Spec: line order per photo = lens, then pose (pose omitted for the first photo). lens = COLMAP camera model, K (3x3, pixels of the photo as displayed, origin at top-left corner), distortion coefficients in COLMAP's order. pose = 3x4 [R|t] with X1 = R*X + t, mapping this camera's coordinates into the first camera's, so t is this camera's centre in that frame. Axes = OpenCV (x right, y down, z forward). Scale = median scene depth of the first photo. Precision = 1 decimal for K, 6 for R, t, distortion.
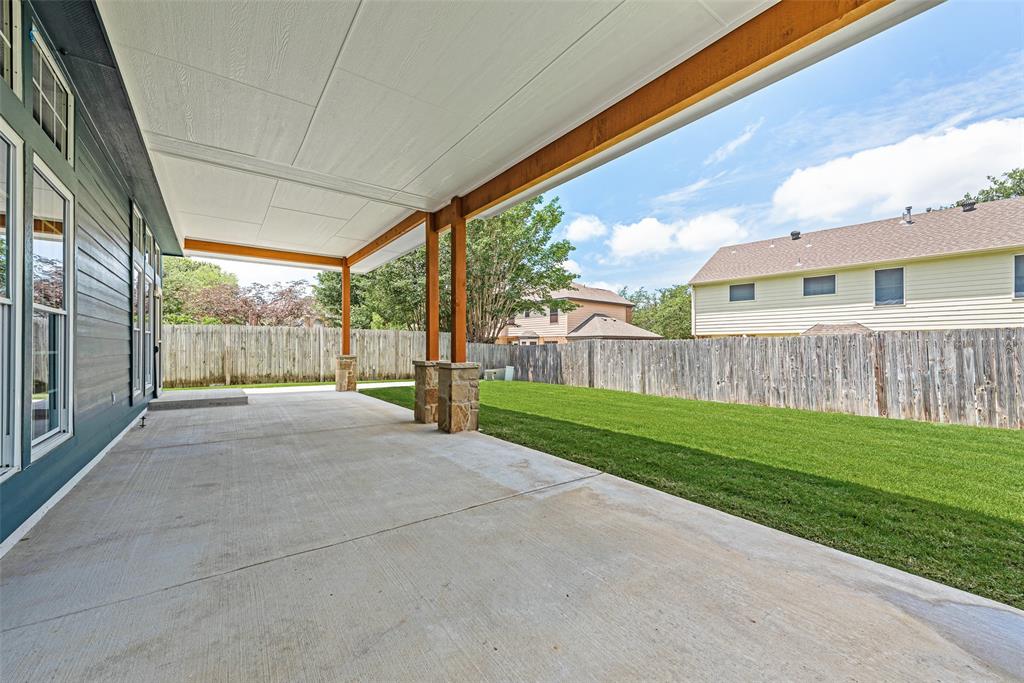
lens RADIAL K [[405.9, 0, 511.3], [0, 405.9, 345.0], [0, 0, 1]] dist [0.017630, -0.006287]
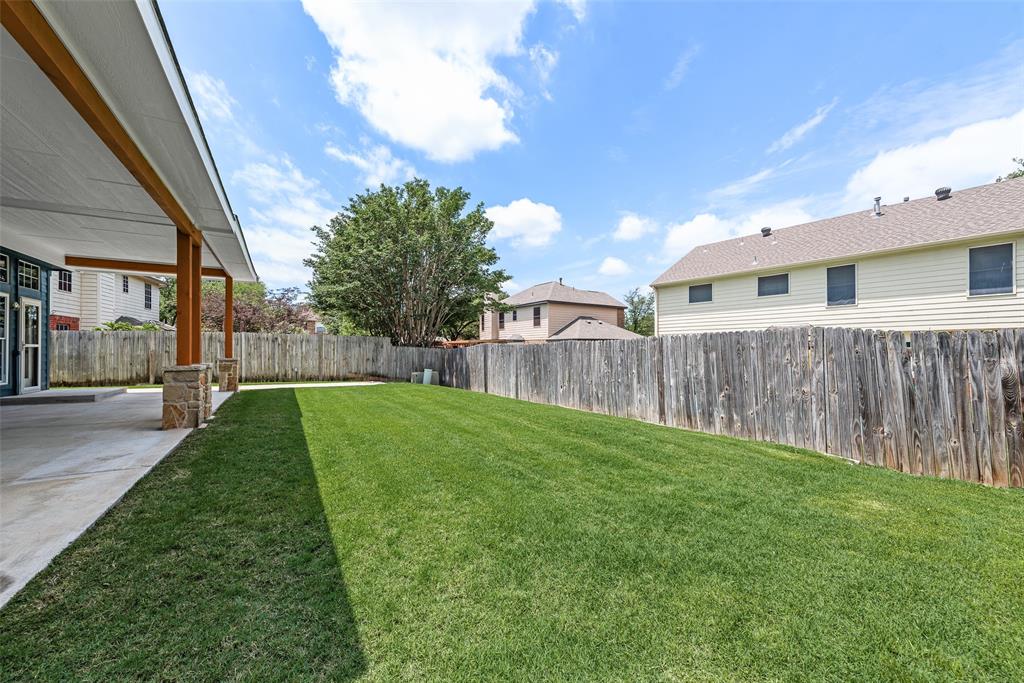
lens RADIAL K [[406.6, 0, 516.7], [0, 406.6, 355.9], [0, 0, 1]] dist [0.018230, -0.004418]
pose [[0.993504, 0.001990, -0.113777, 0.297202], [0.000250, 0.999806, 0.019674, -0.001802], [0.113794, -0.019574, 0.993312, -0.001836]]
